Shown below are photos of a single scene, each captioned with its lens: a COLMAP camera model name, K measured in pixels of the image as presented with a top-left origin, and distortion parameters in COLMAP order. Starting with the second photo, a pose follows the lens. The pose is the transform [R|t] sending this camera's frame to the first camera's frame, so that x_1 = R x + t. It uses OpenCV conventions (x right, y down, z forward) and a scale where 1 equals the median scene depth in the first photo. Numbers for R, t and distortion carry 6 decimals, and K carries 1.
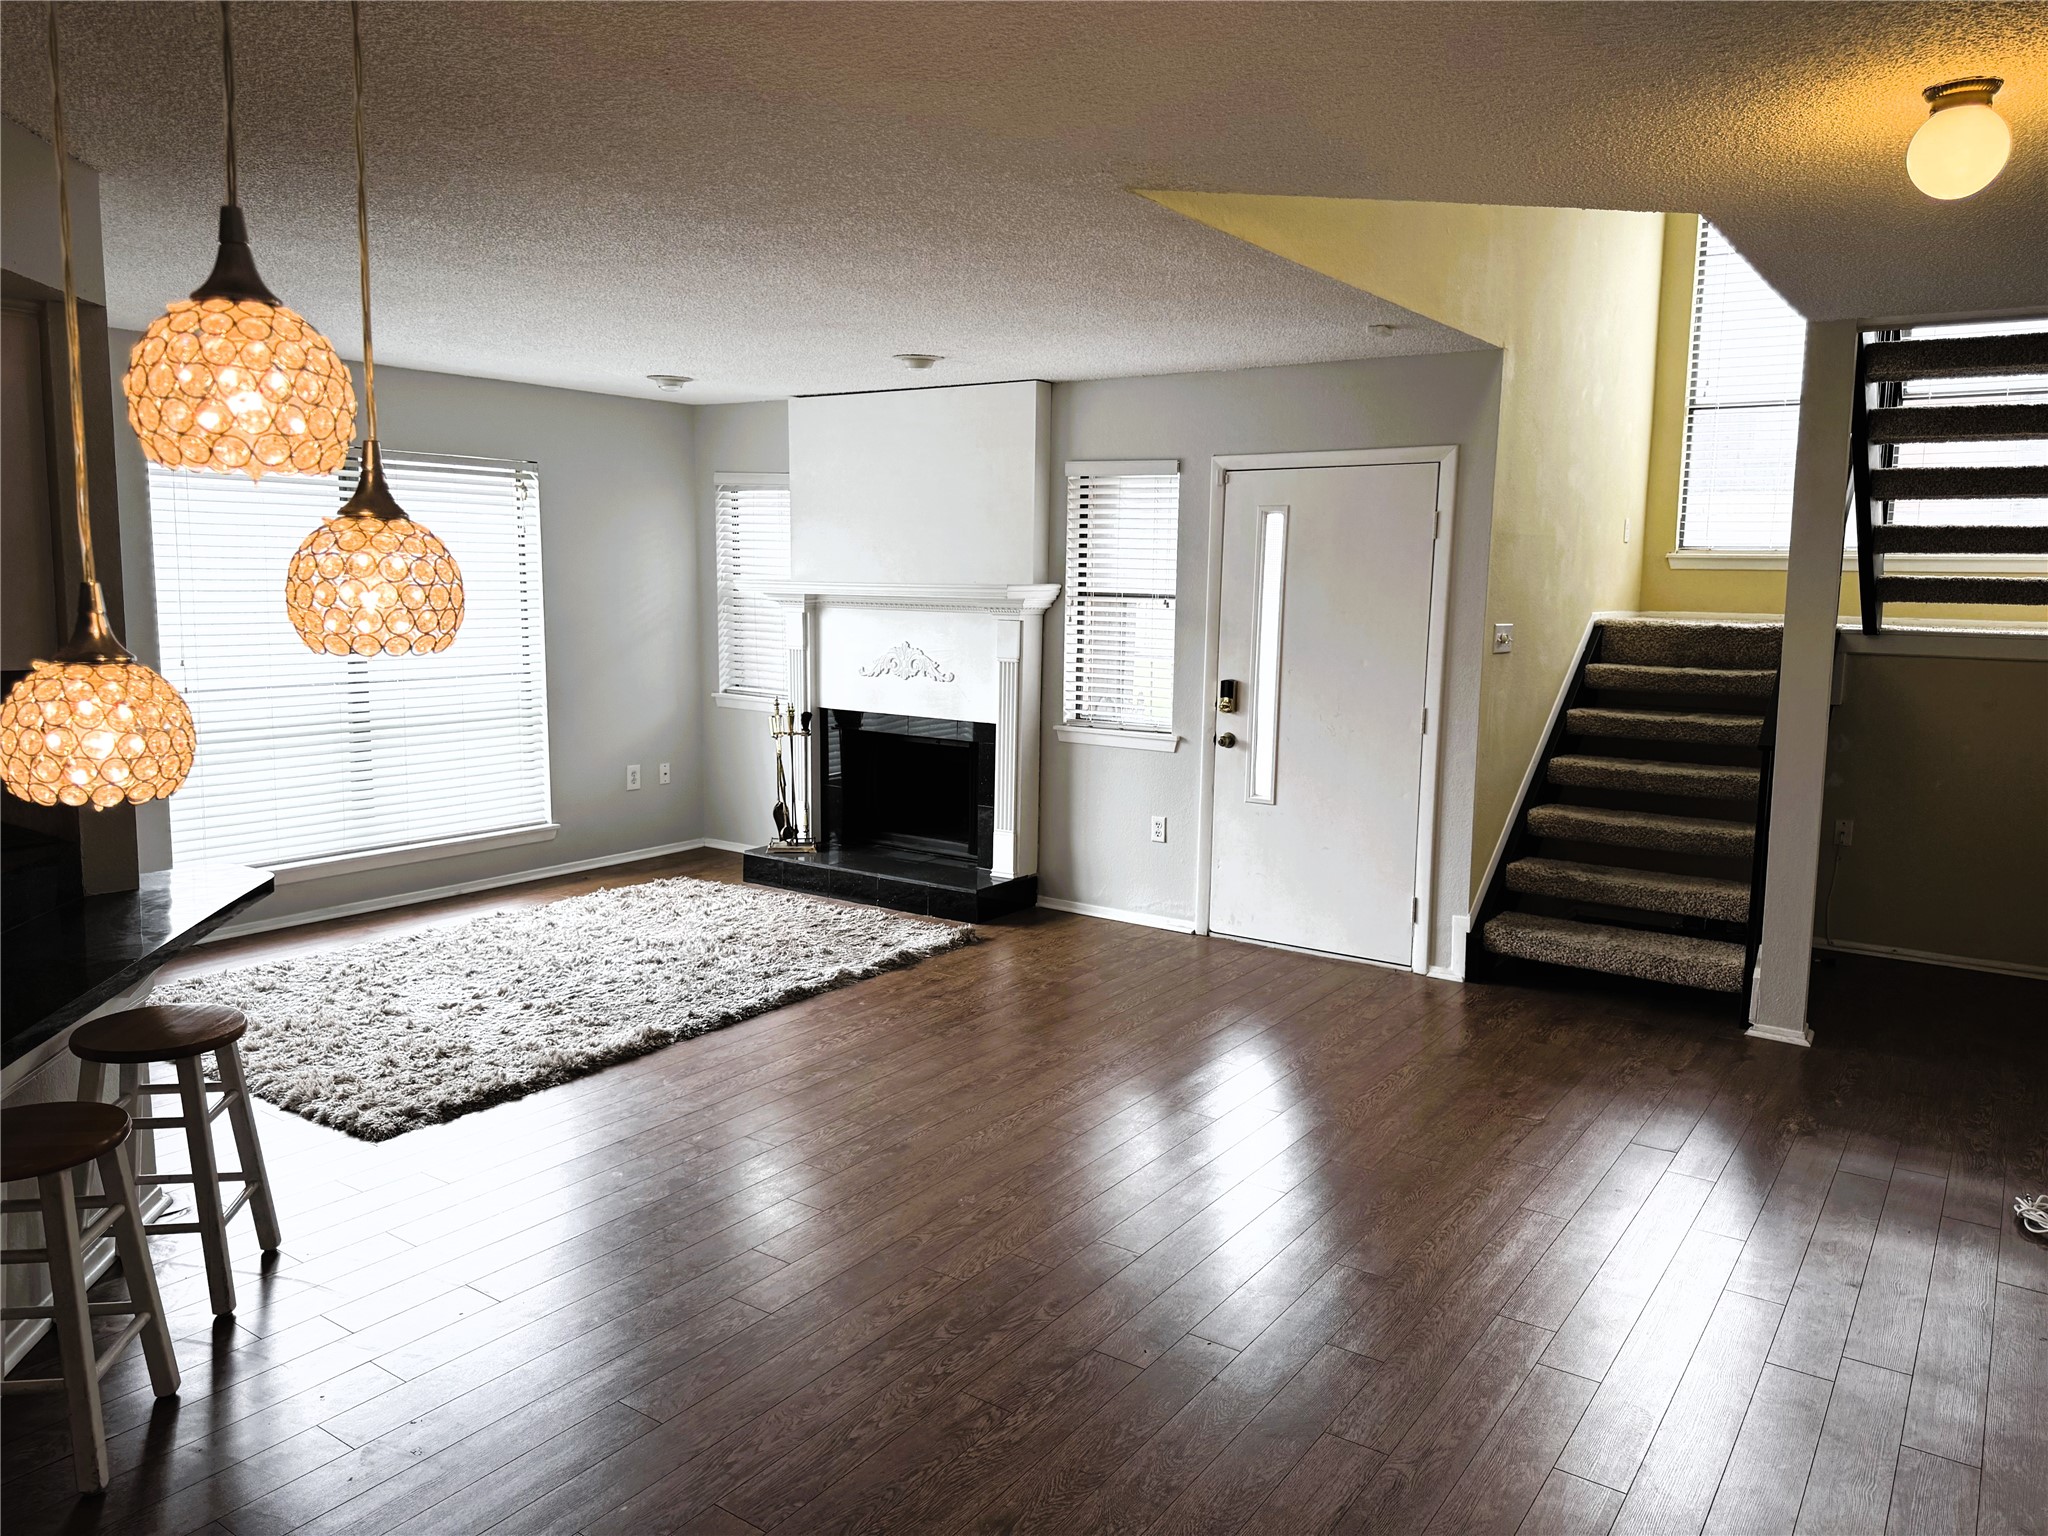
lens RADIAL K [[1453.9, 0, 1051.1], [0, 1453.9, 739.4], [0, 0, 1]] dist [0.041464, -0.053022]
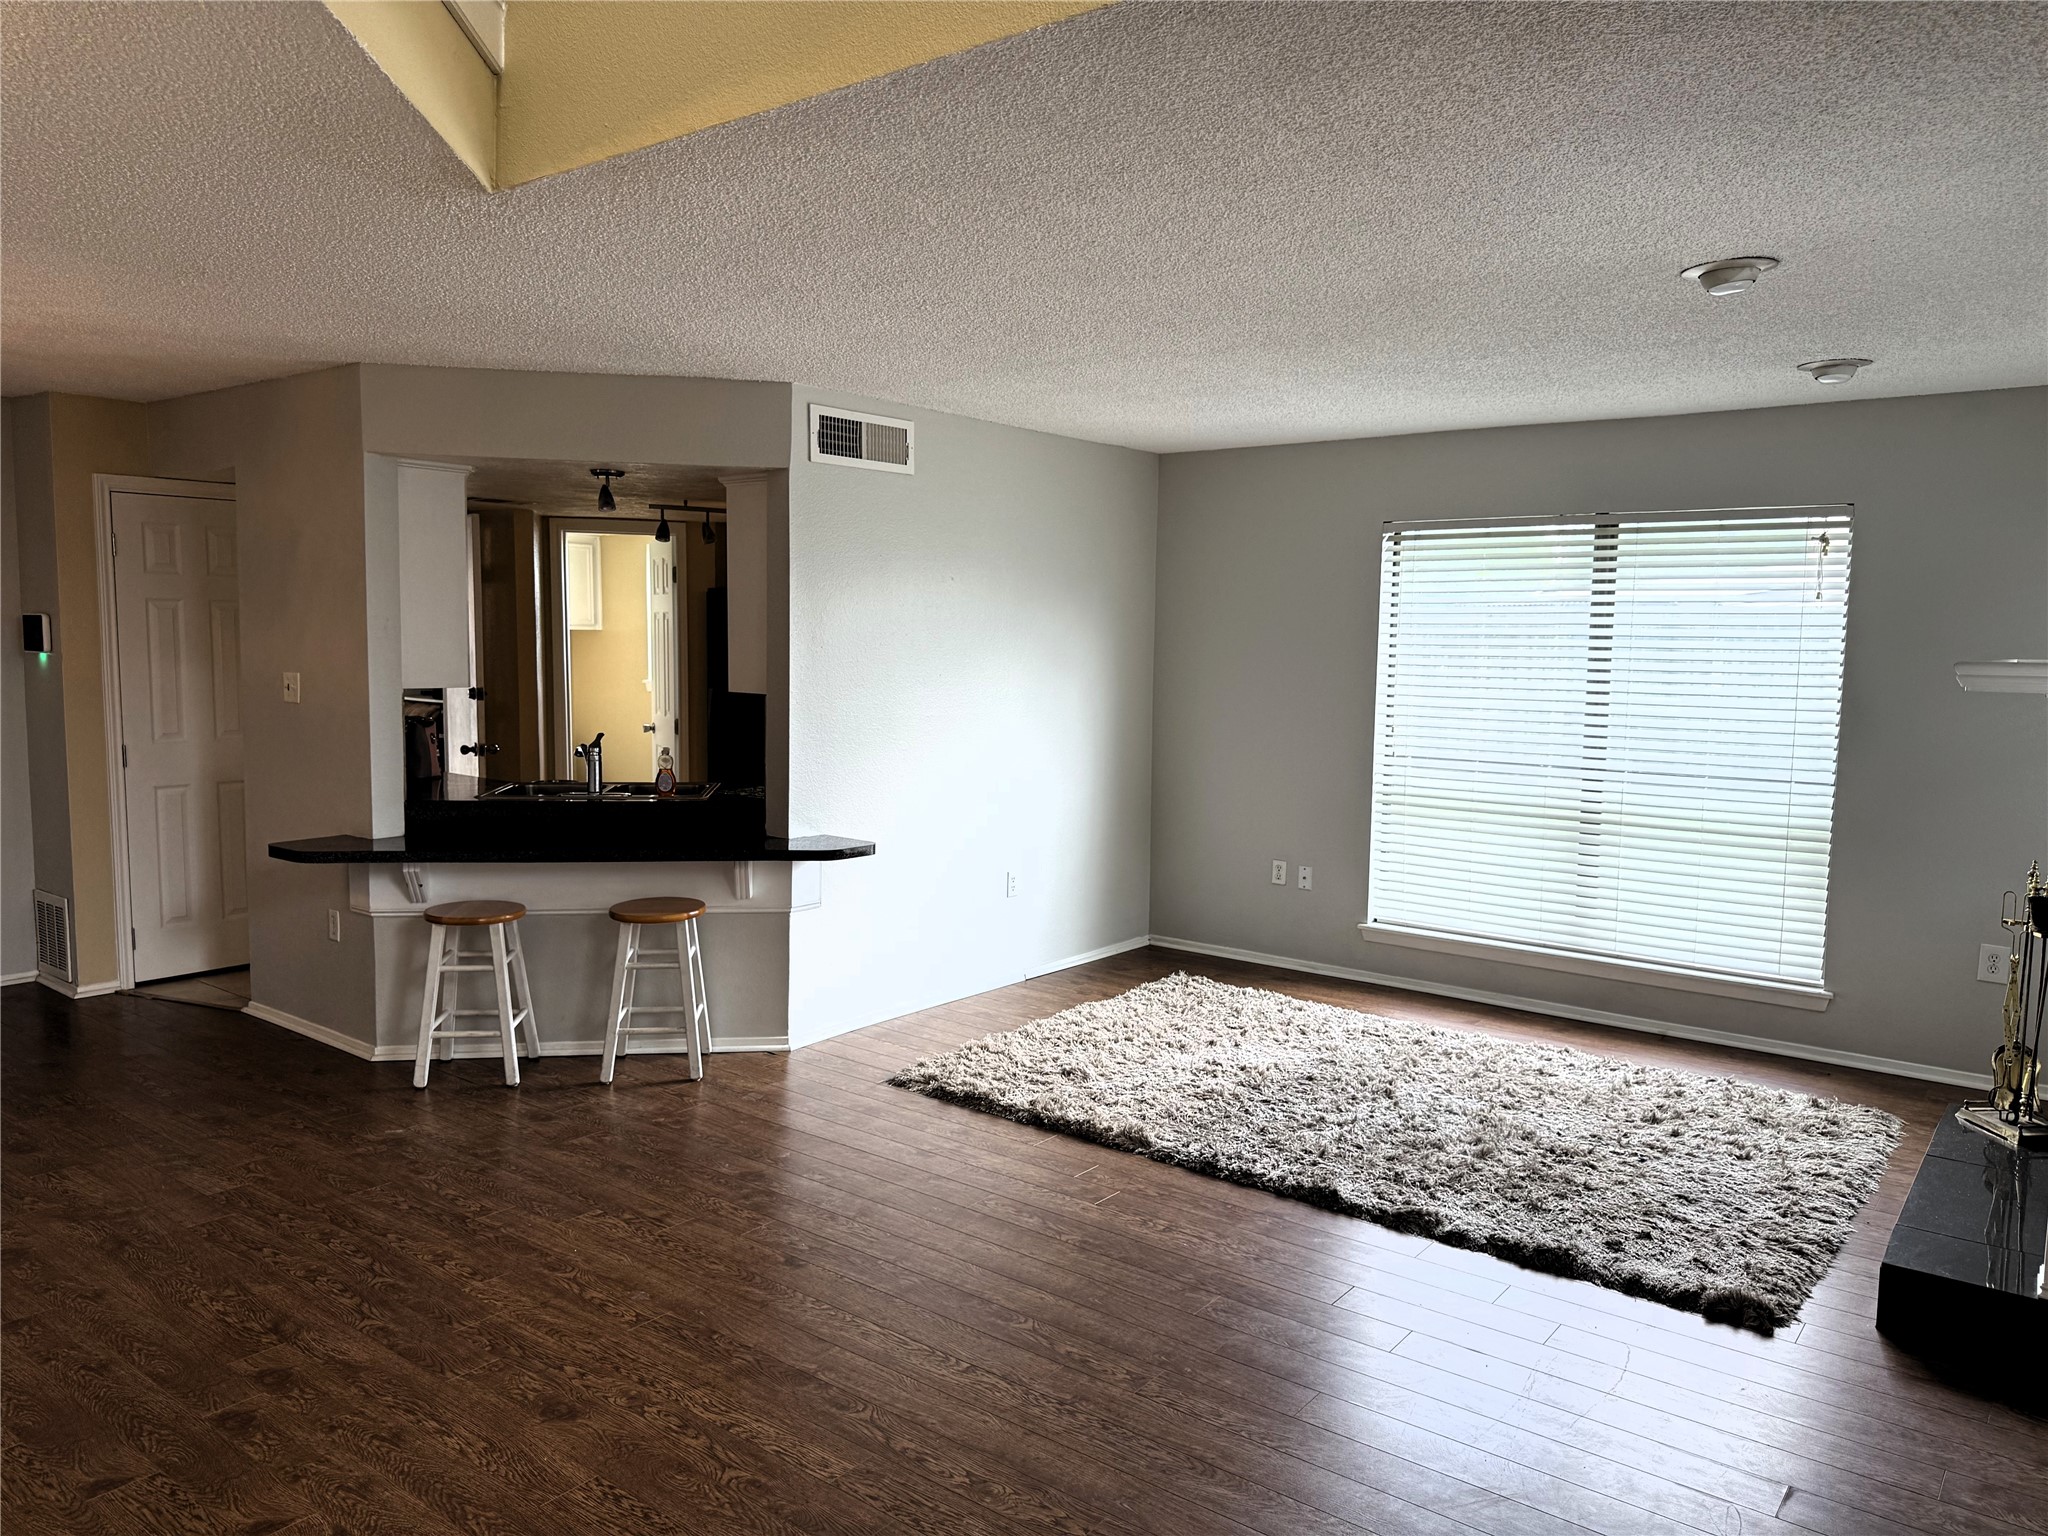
lens RADIAL K [[1453.9, 0, 1014.6], [0, 1453.9, 763.6], [0, 0, 1]] dist [0.041464, -0.053022]
pose [[-0.075012, 0.074839, -0.994370, 0.444592], [-0.135553, 0.987158, 0.084522, -0.068305], [0.987926, 0.141130, -0.063904, 0.676254]]
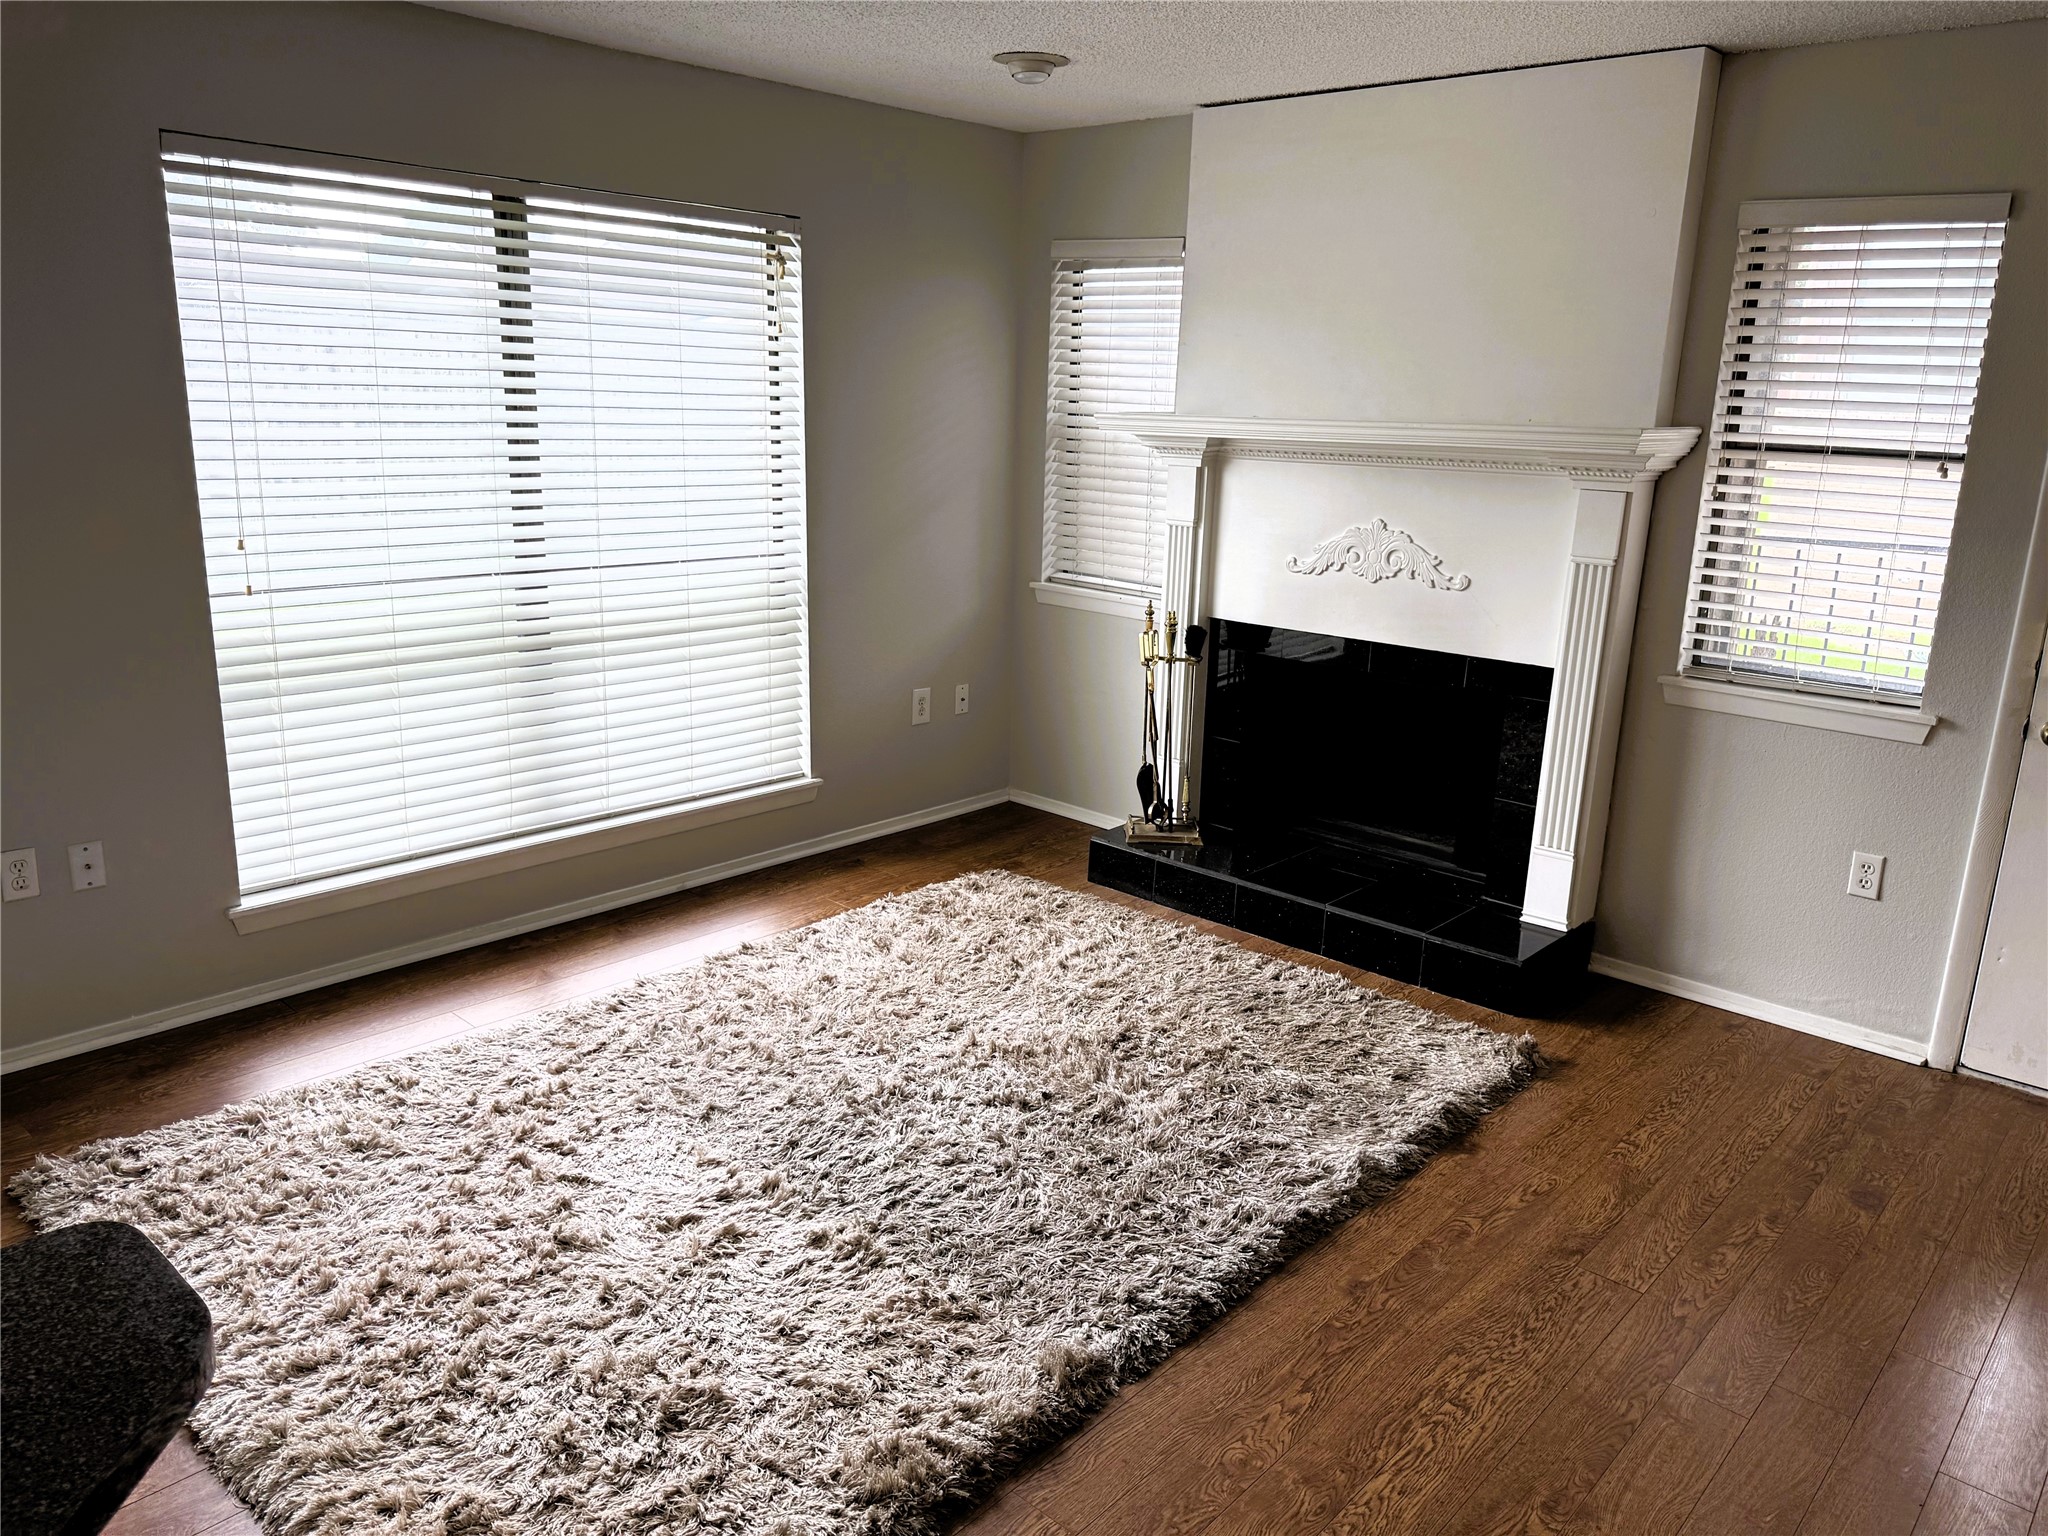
lens RADIAL K [[1453.9, 0, 1005.8], [0, 1453.9, 764.6], [0, 0, 1]] dist [0.041464, -0.053022]
pose [[0.987255, 0.051804, -0.150479, -0.166076], [-0.032102, 0.990925, 0.130526, -0.043046], [0.155876, -0.124032, 0.979959, 0.388093]]
